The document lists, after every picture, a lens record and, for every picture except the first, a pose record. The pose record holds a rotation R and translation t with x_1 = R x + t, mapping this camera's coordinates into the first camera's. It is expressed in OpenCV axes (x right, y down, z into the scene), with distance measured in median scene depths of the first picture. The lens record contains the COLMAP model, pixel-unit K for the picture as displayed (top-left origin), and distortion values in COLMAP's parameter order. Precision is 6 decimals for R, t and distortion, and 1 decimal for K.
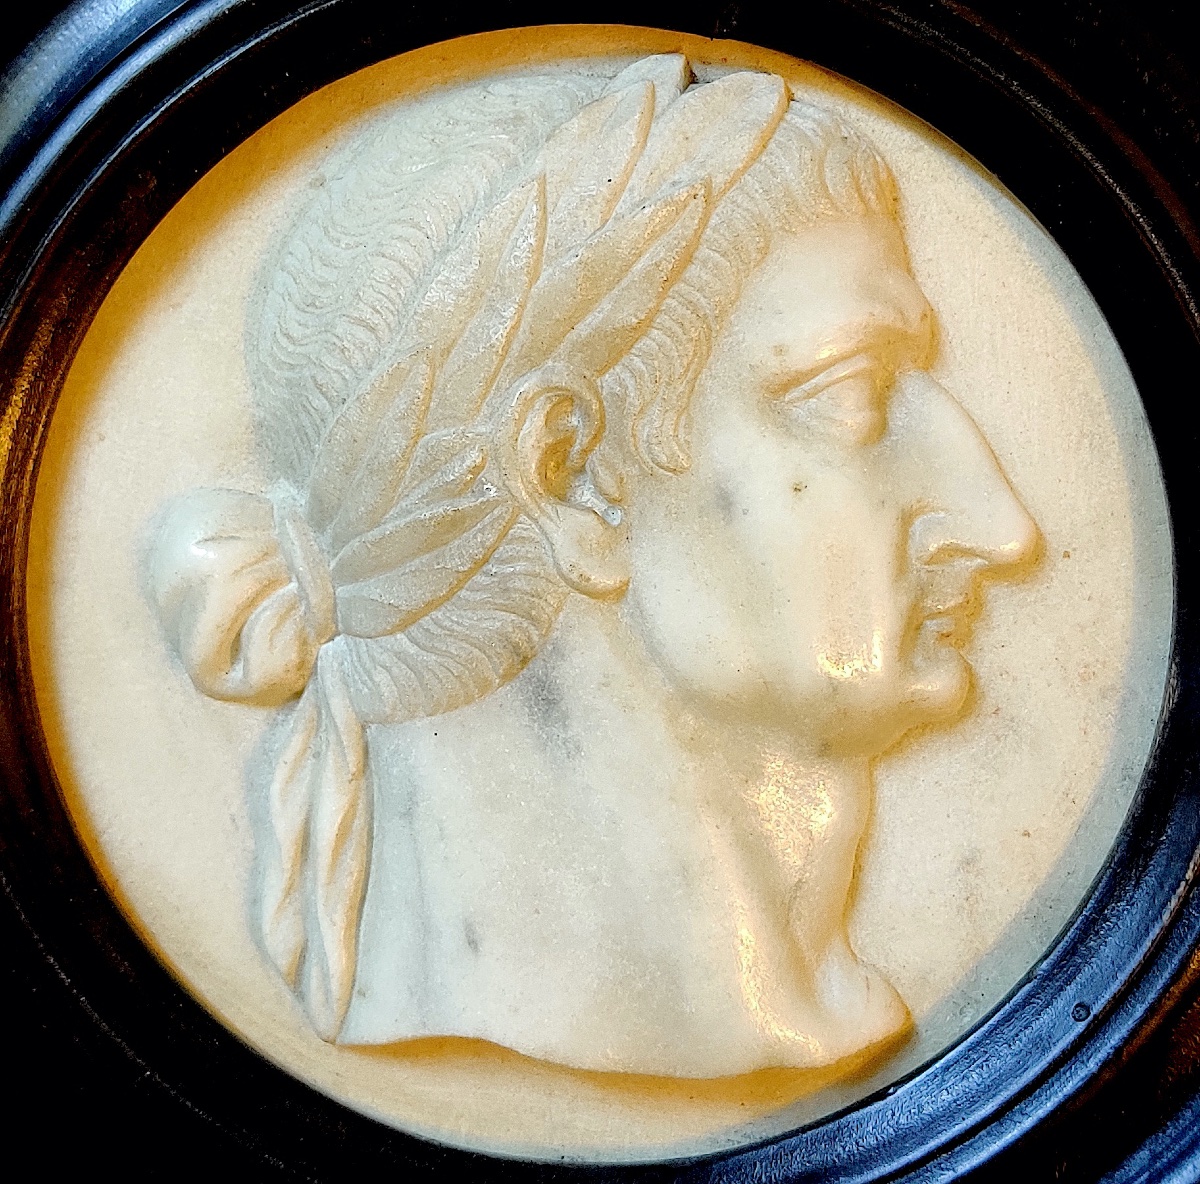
lens RADIAL K [[2015.7, 0, 603.1], [0, 2015.7, 580.7], [0, 0, 1]] dist [0.009569, 0.000000]
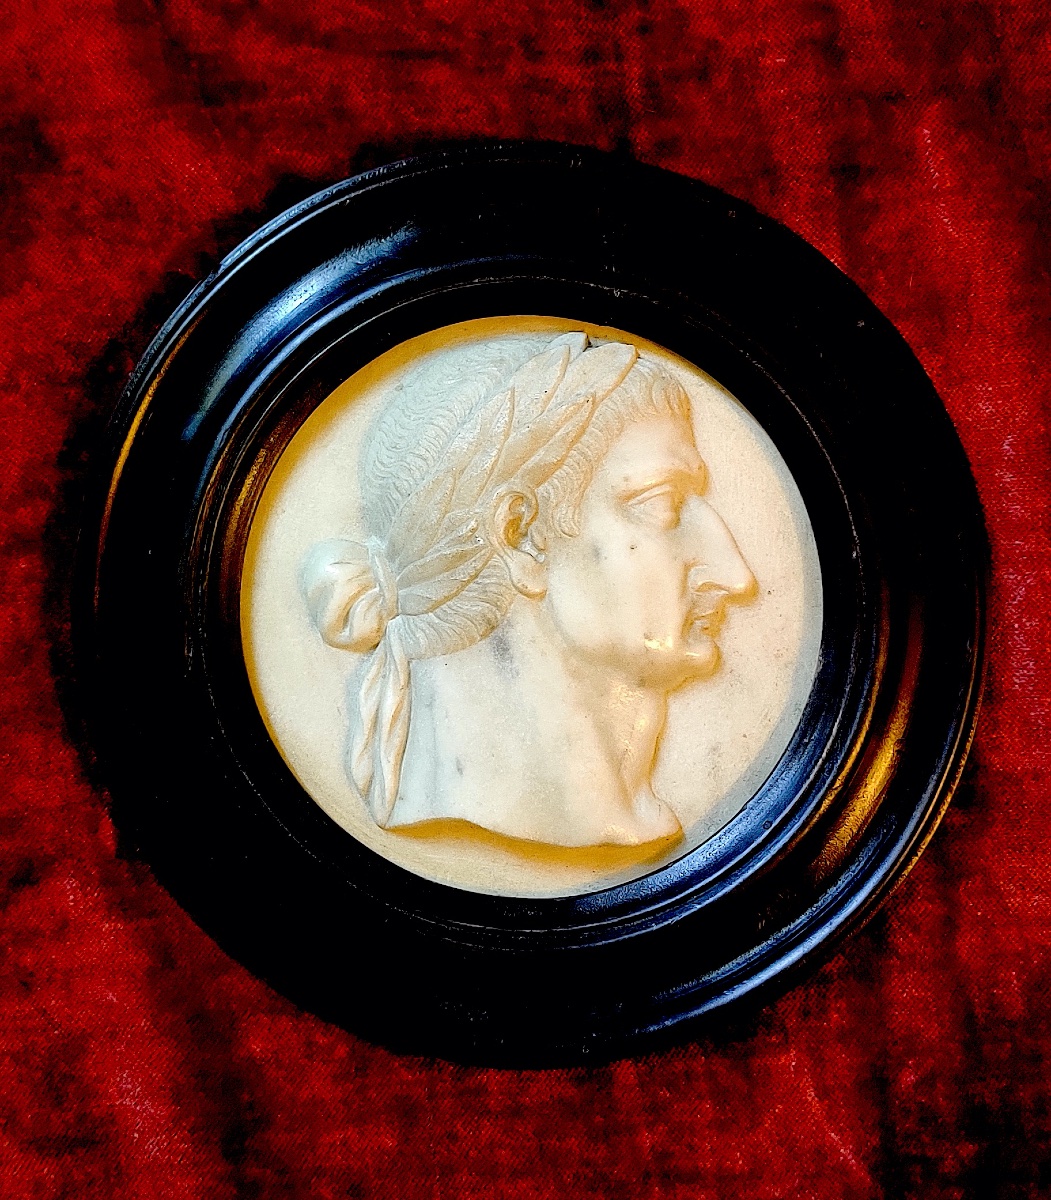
lens RADIAL K [[1226.6, 0, 531.0], [0, 1226.6, 588.0], [0, 0, 1]] dist [-0.005781, 0.010307]
pose [[0.999027, 0.044110, -0.000320, -0.002392], [-0.044070, 0.997758, -0.050358, 0.057237], [-0.001902, 0.050323, 0.998731, -0.208868]]
